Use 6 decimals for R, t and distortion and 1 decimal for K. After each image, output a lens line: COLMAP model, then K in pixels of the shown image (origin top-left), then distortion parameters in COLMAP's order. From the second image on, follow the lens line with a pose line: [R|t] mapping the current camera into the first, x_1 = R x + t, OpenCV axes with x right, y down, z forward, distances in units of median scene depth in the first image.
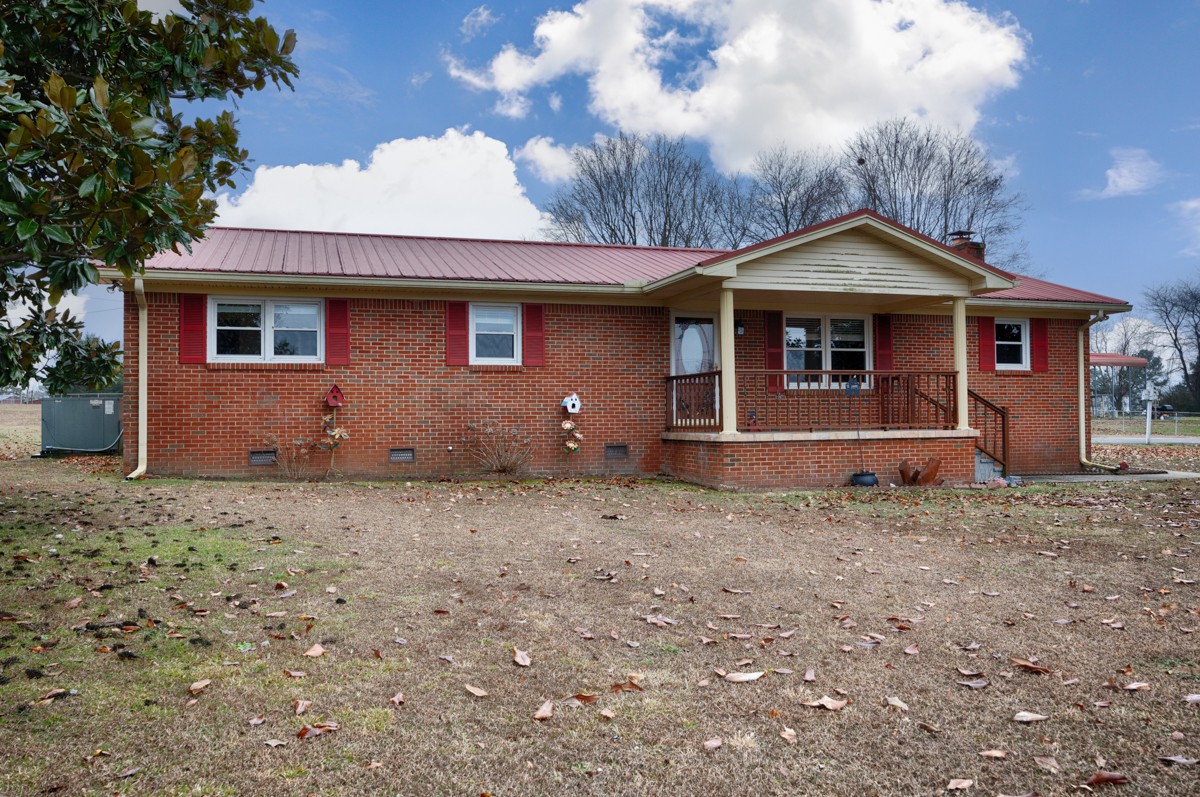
lens RADIAL K [[851.1, 0, 597.5], [0, 851.1, 434.7], [0, 0, 1]] dist [-0.083821, 0.001516]
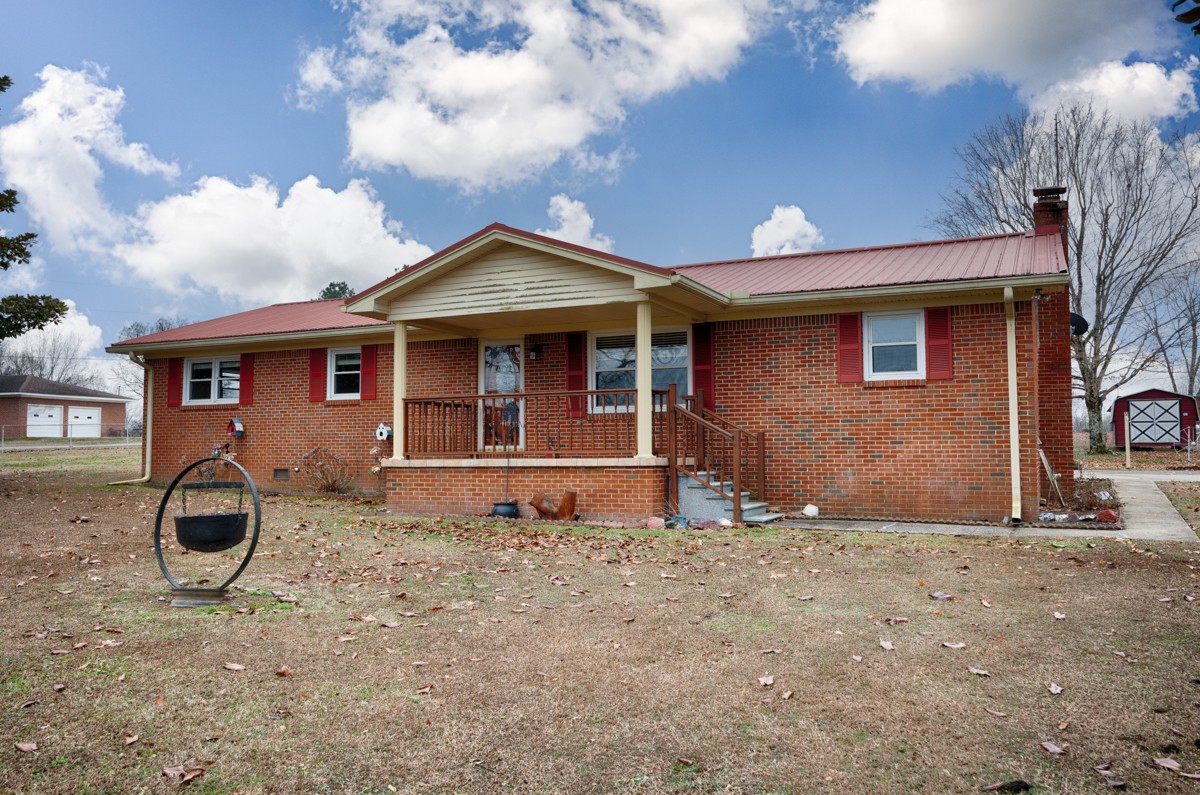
lens RADIAL K [[934.3, 0, 600.0], [0, 934.3, 397.5], [0, 0, 1]] dist [-0.005952, -0.000586]
pose [[0.741296, -0.035357, -0.670246, 1.074233], [-0.007830, 0.998088, -0.061311, -0.008521], [0.671133, 0.050697, 0.739602, 0.295122]]
